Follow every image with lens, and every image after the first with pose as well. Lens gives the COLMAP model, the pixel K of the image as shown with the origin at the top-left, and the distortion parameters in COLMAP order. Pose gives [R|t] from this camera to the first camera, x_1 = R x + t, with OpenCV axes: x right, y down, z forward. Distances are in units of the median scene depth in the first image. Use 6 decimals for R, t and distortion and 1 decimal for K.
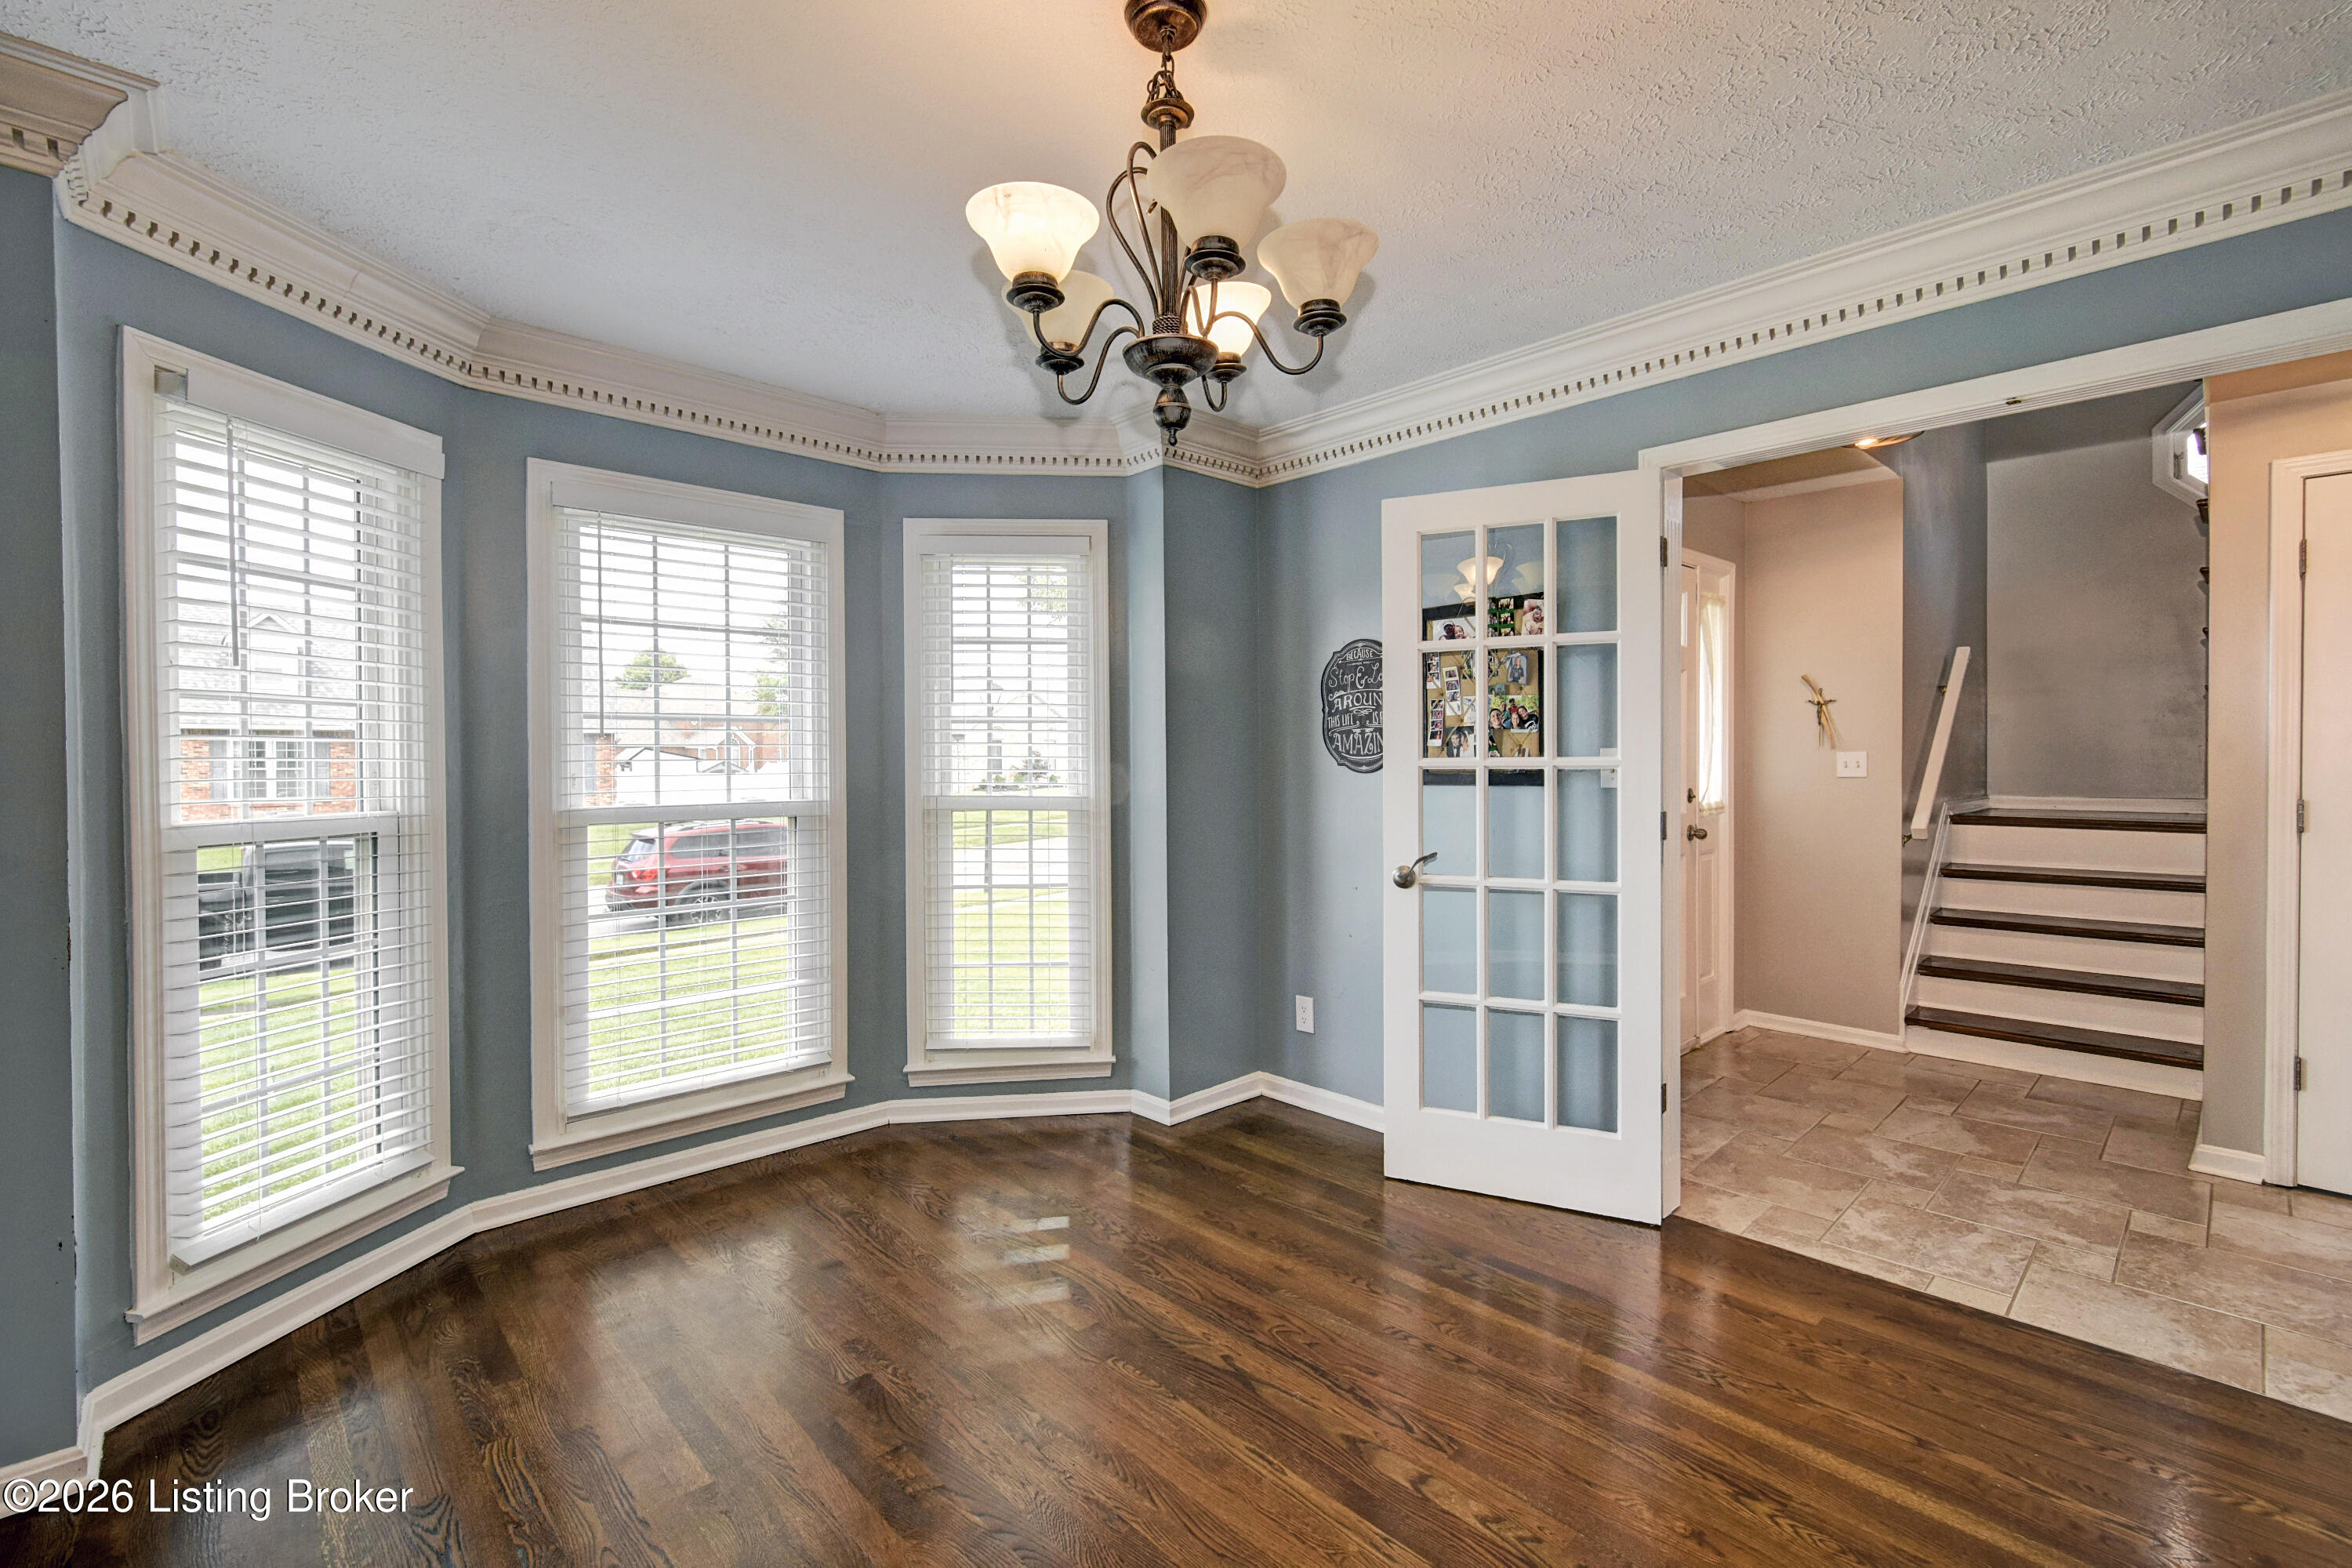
lens RADIAL K [[1045.3, 0, 1180.0], [0, 1045.3, 769.2], [0, 0, 1]] dist [-0.001411, -0.000600]
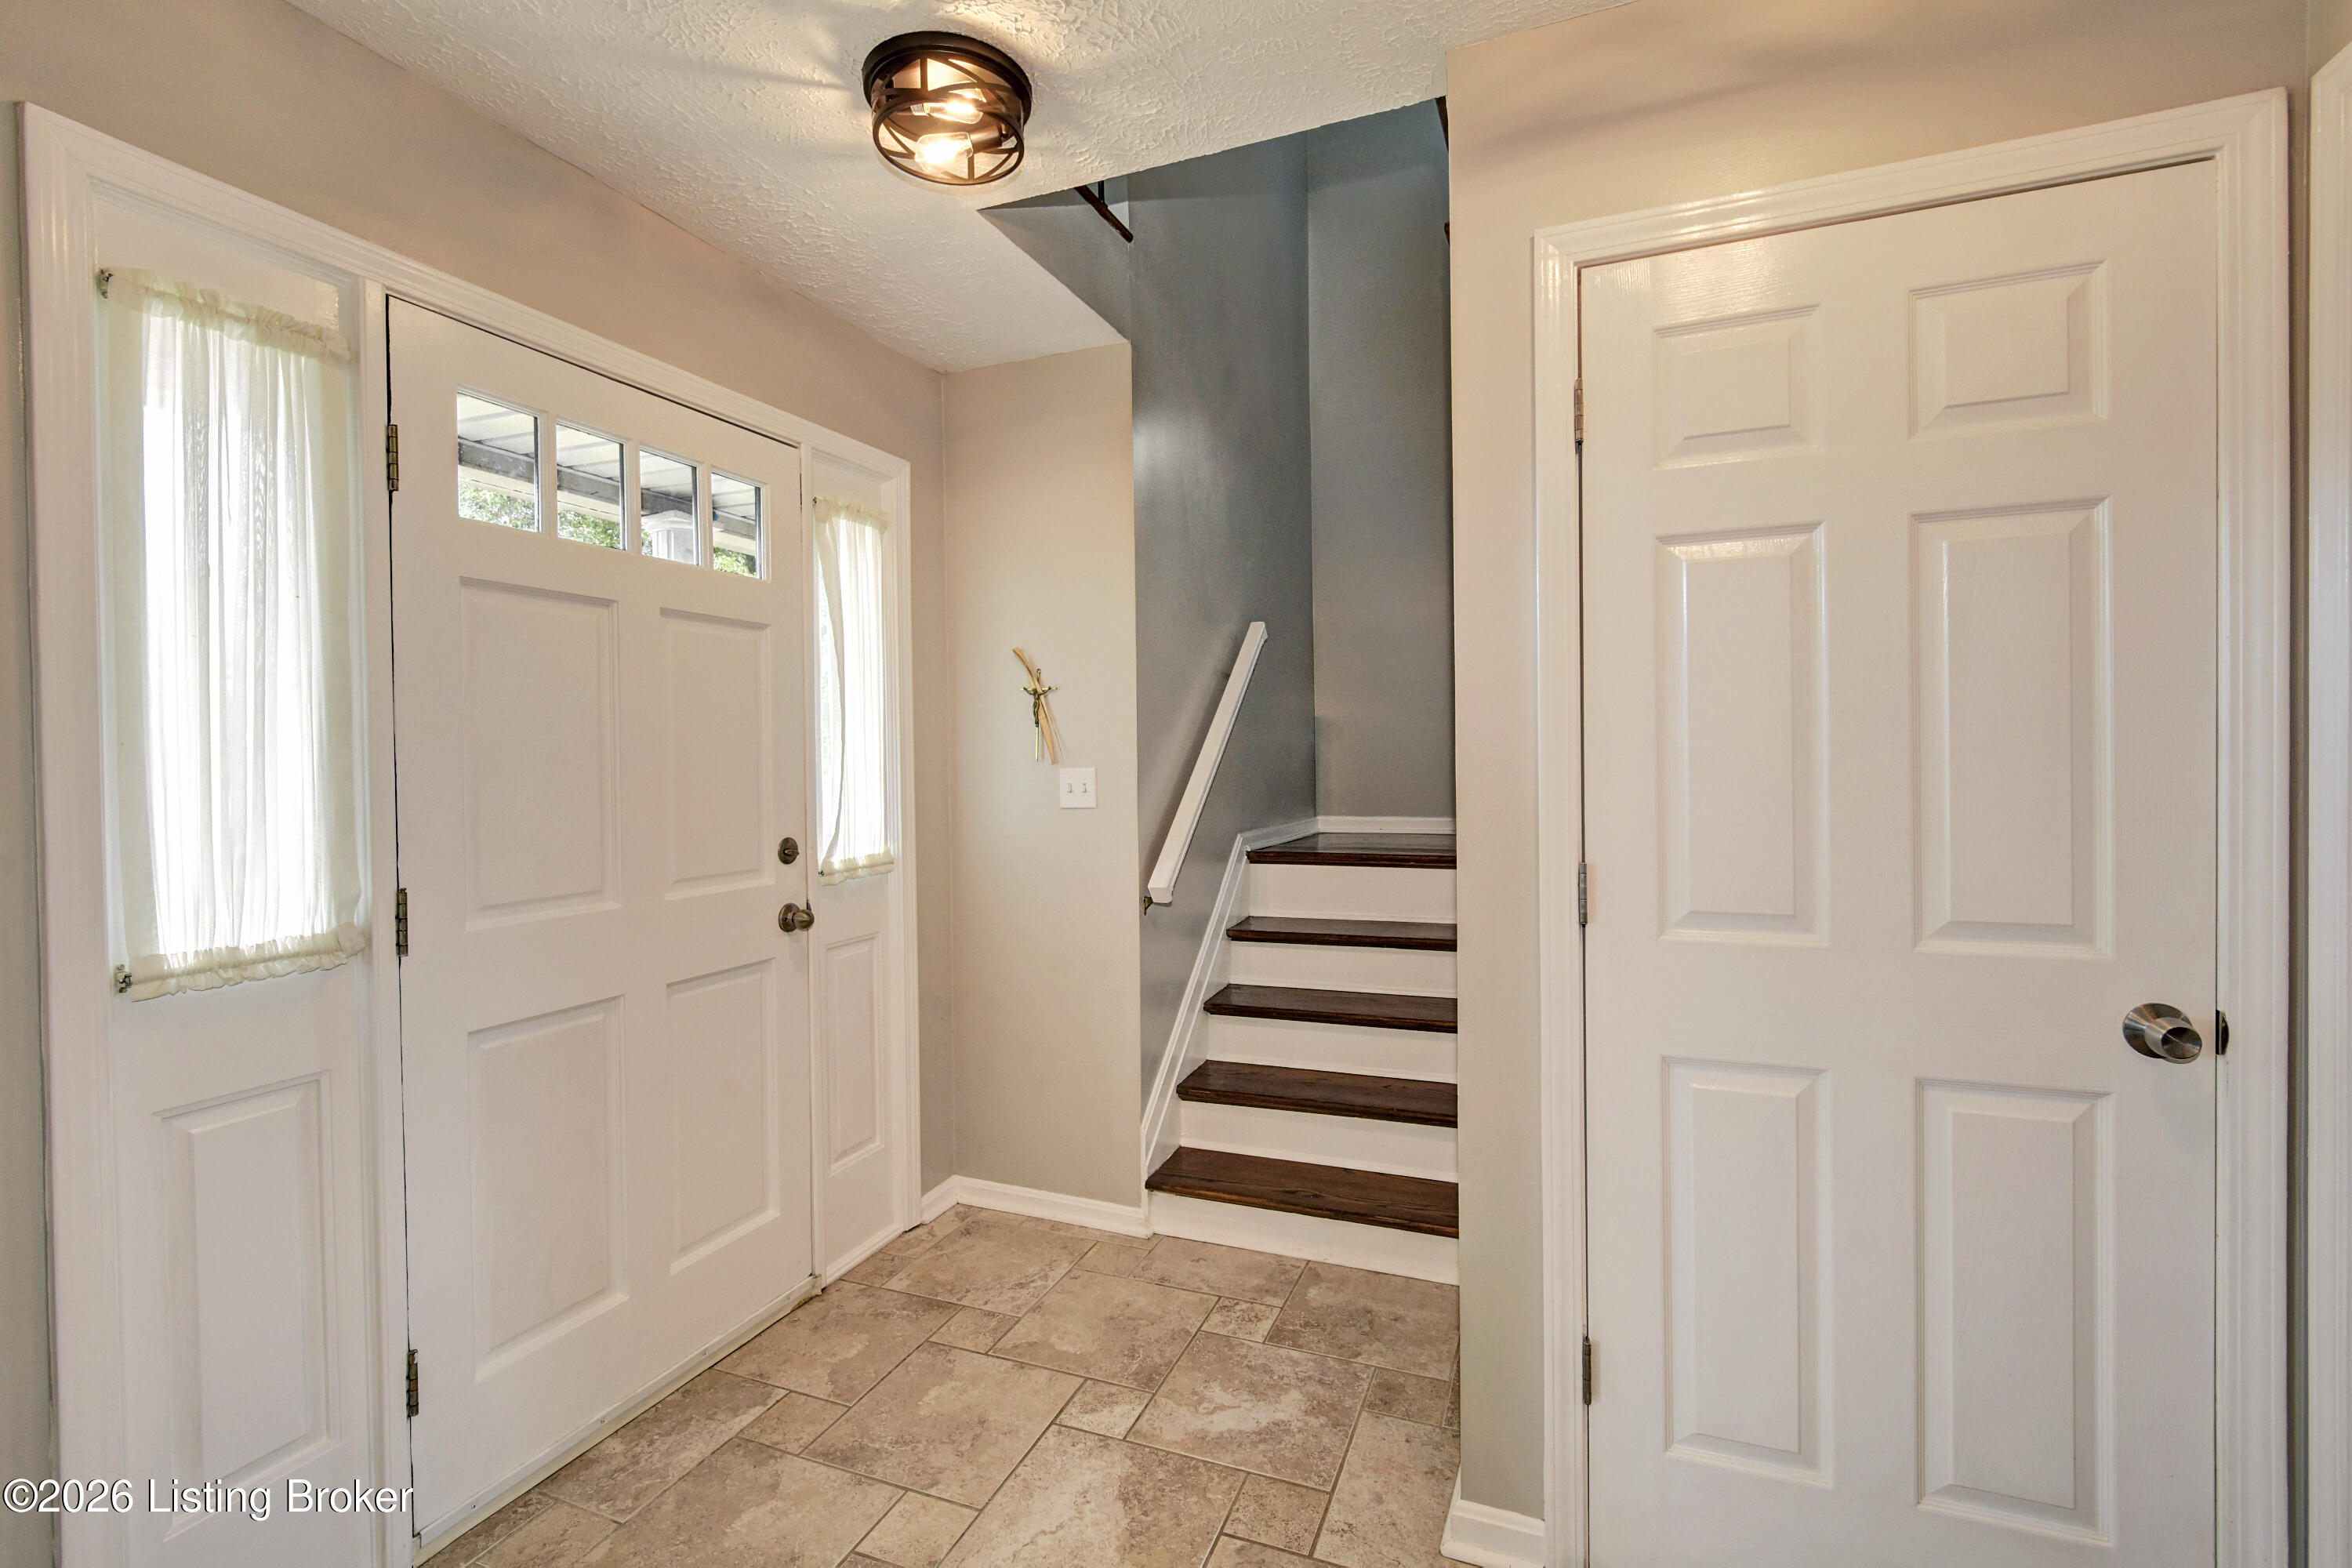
lens RADIAL K [[1045.3, 0, 1180.0], [0, 1045.3, 769.2], [0, 0, 1]] dist [-0.001411, -0.000600]
pose [[0.908553, -0.011357, 0.417615, 0.430741], [0.016029, 0.999842, -0.007683, -0.010182], [-0.417462, 0.013675, 0.908592, 0.388083]]
